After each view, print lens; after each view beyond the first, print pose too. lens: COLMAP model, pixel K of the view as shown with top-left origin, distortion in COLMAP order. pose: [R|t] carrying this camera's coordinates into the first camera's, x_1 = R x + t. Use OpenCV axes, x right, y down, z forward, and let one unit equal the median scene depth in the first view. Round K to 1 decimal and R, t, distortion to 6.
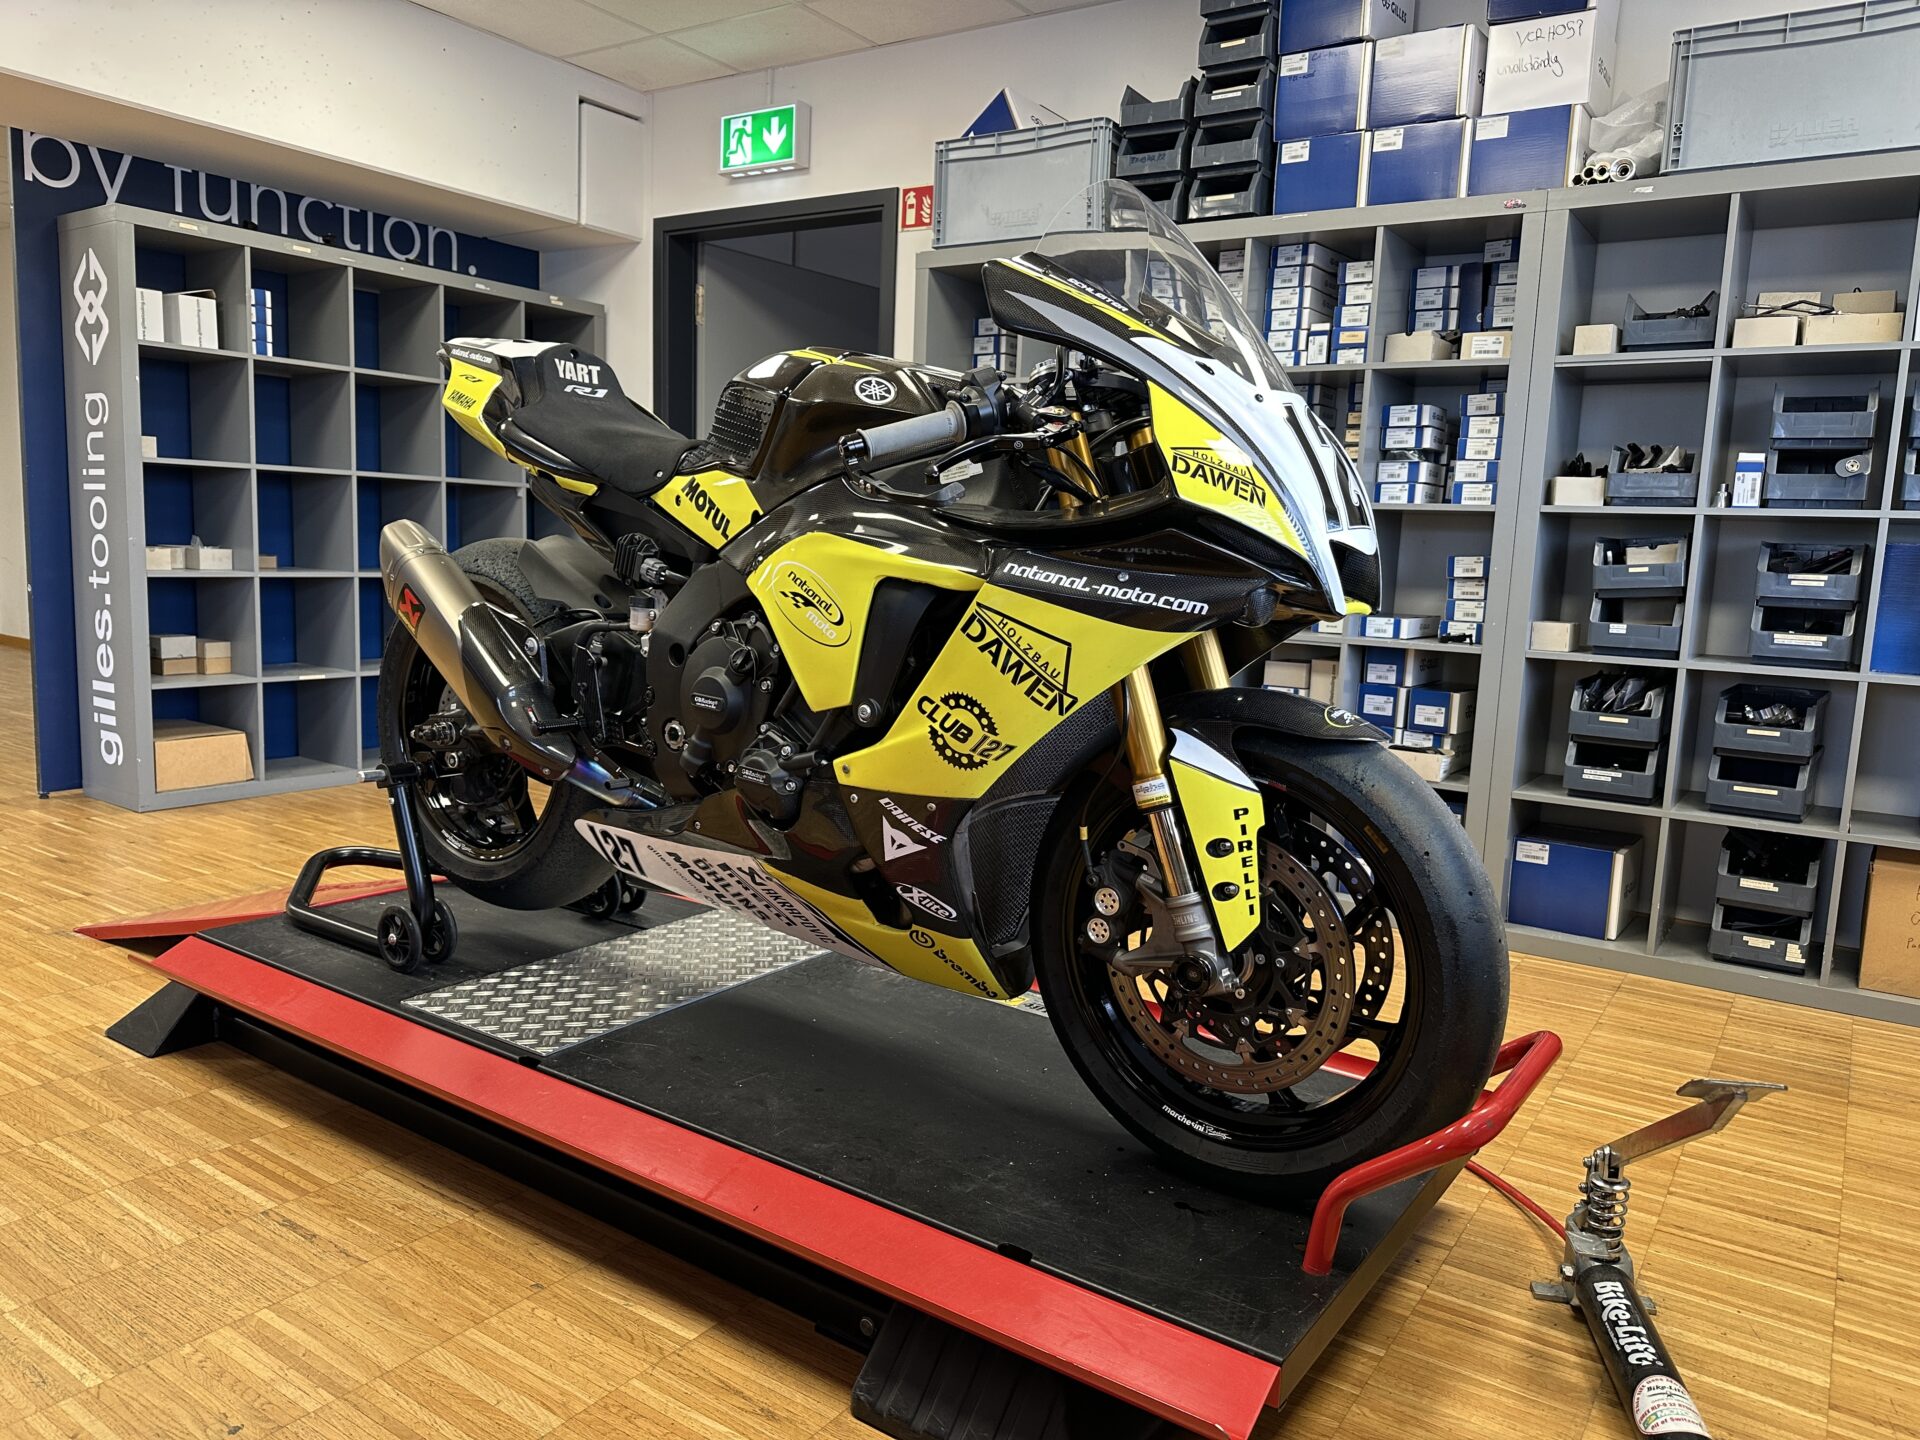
lens RADIAL K [[1369.1, 0, 956.9], [0, 1369.1, 702.0], [0, 0, 1]] dist [0.064505, -0.000380]
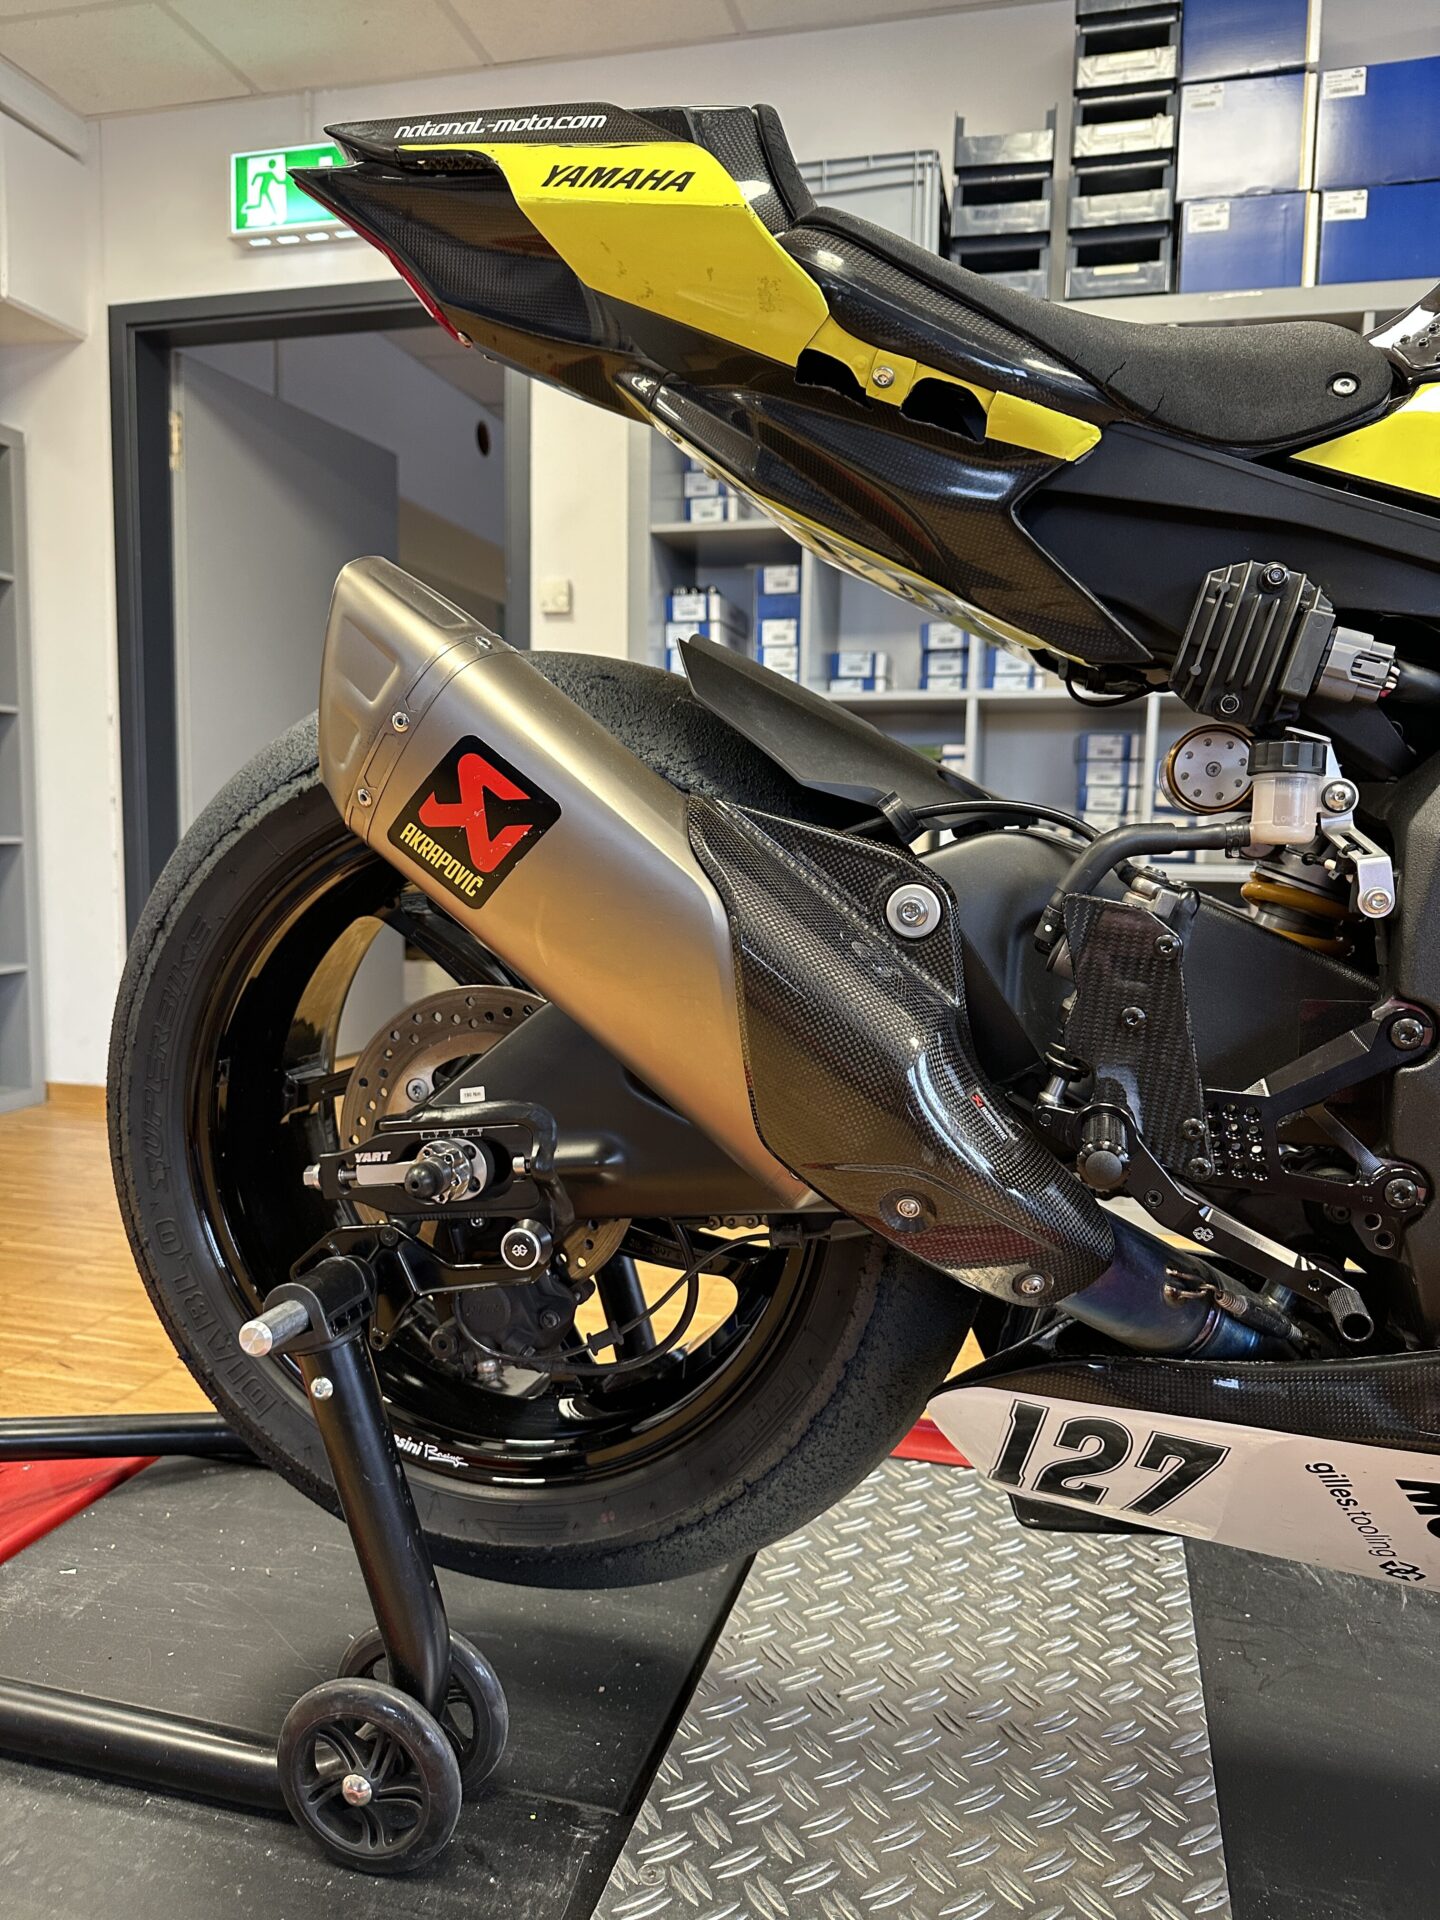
lens RADIAL K [[1392.6, 0, 720.0], [0, 1392.6, 960.0], [0, 0, 1]] dist [0.003104, 0.000394]
pose [[0.941170, -0.058177, 0.332887, -0.517557], [0.063253, 0.997988, -0.004423, -0.033540], [-0.331960, 0.025219, 0.942956, 0.775514]]
